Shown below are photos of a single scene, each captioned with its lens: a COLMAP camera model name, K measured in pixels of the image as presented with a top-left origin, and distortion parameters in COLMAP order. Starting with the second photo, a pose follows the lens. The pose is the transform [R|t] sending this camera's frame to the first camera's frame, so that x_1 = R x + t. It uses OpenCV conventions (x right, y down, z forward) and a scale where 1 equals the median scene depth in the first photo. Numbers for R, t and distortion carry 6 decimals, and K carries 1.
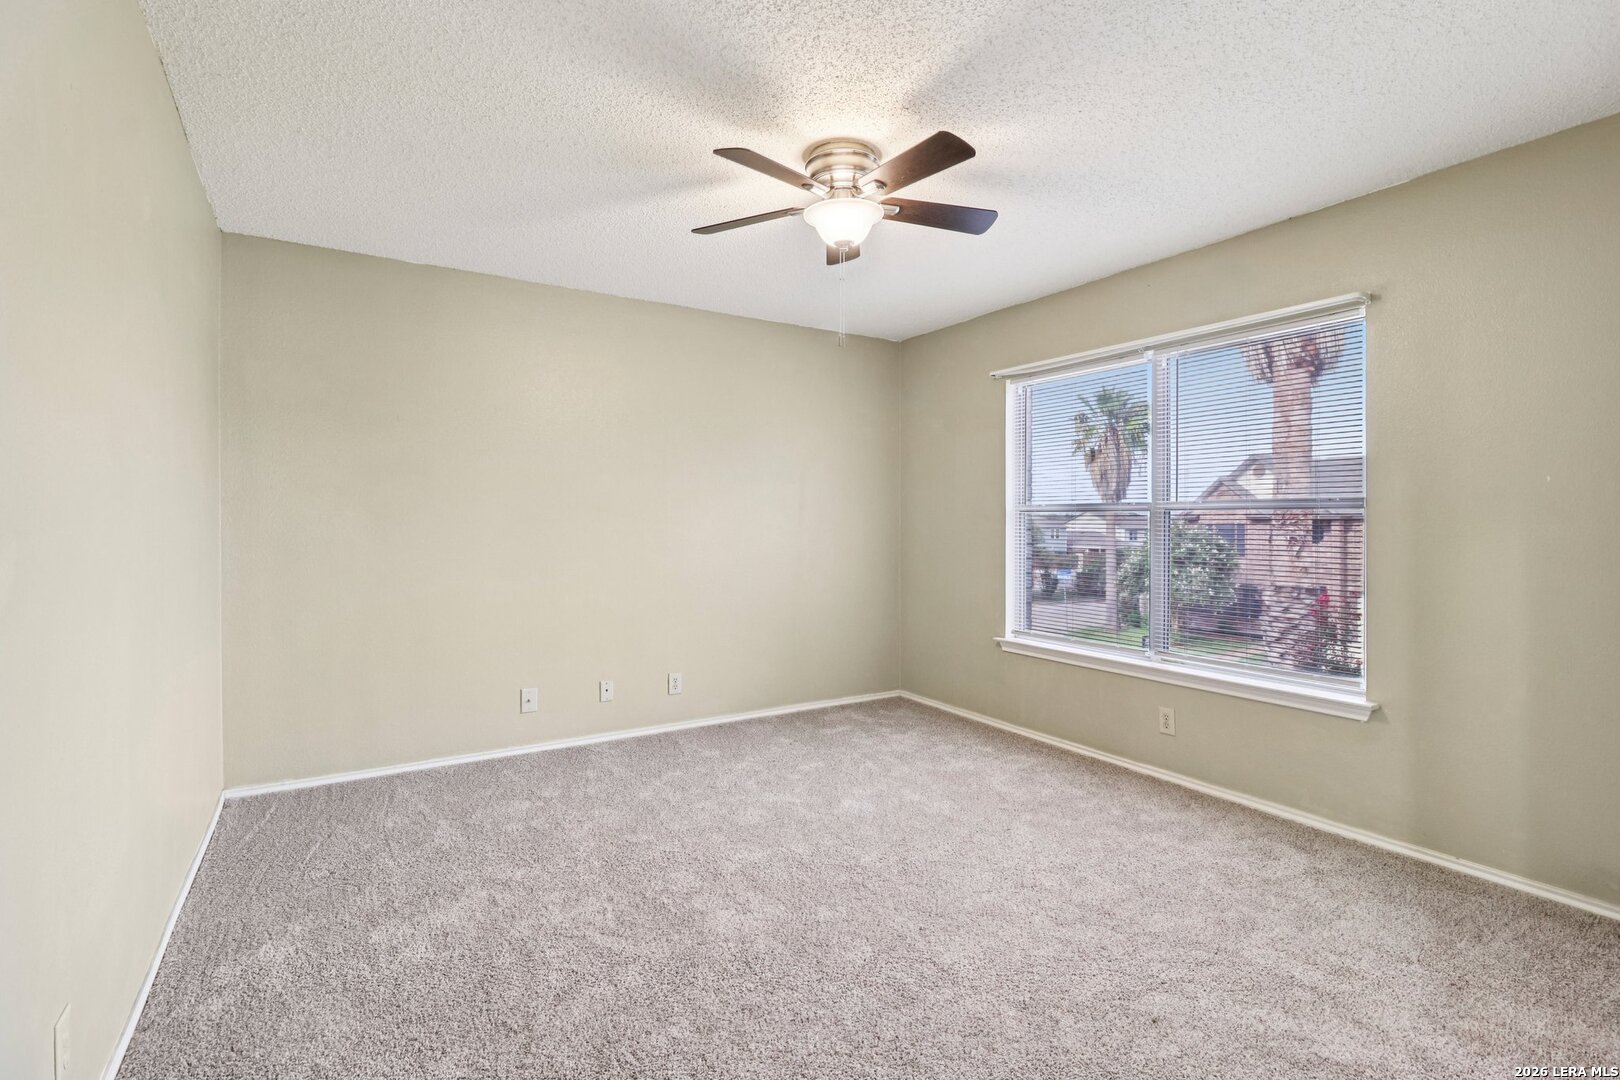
lens RADIAL K [[750.5, 0, 814.5], [0, 750.5, 532.3], [0, 0, 1]] dist [-0.000233, -0.001214]
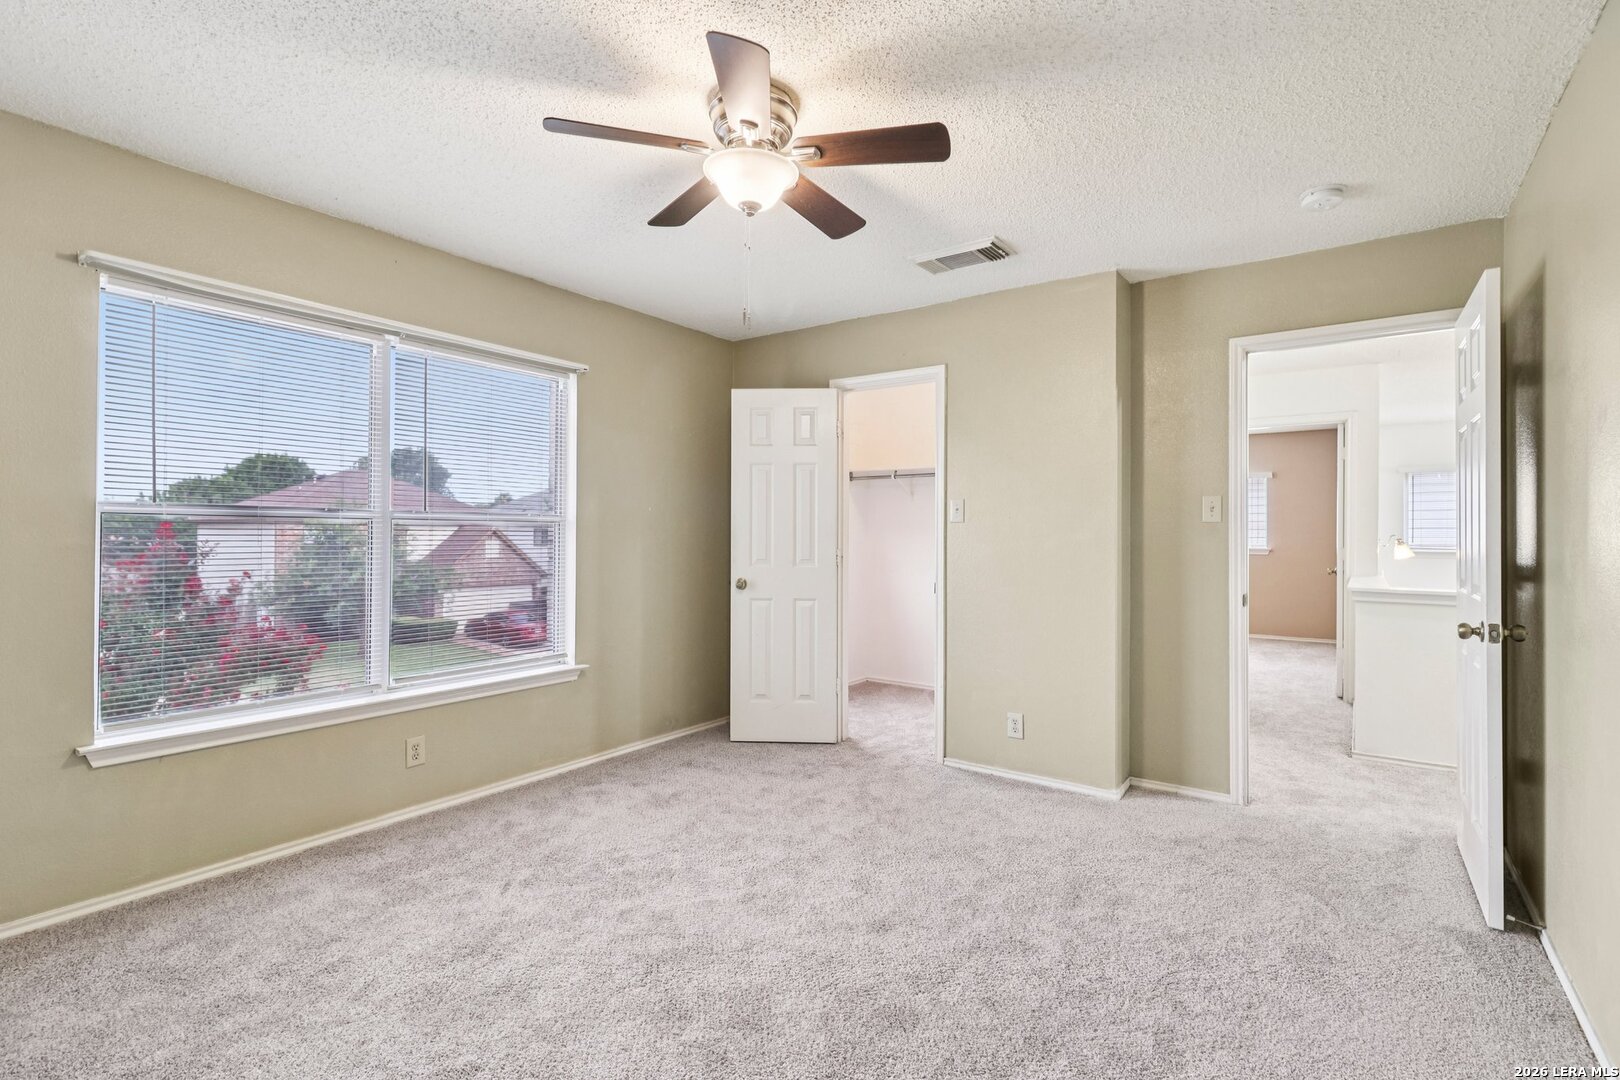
lens RADIAL K [[750.5, 0, 814.6], [0, 750.5, 534.5], [0, 0, 1]] dist [-0.000233, -0.001214]
pose [[-0.372341, -0.003459, 0.928090, -0.707005], [0.007336, 0.999951, 0.006670, -0.017397], [-0.928067, 0.009292, -0.372297, 1.134184]]
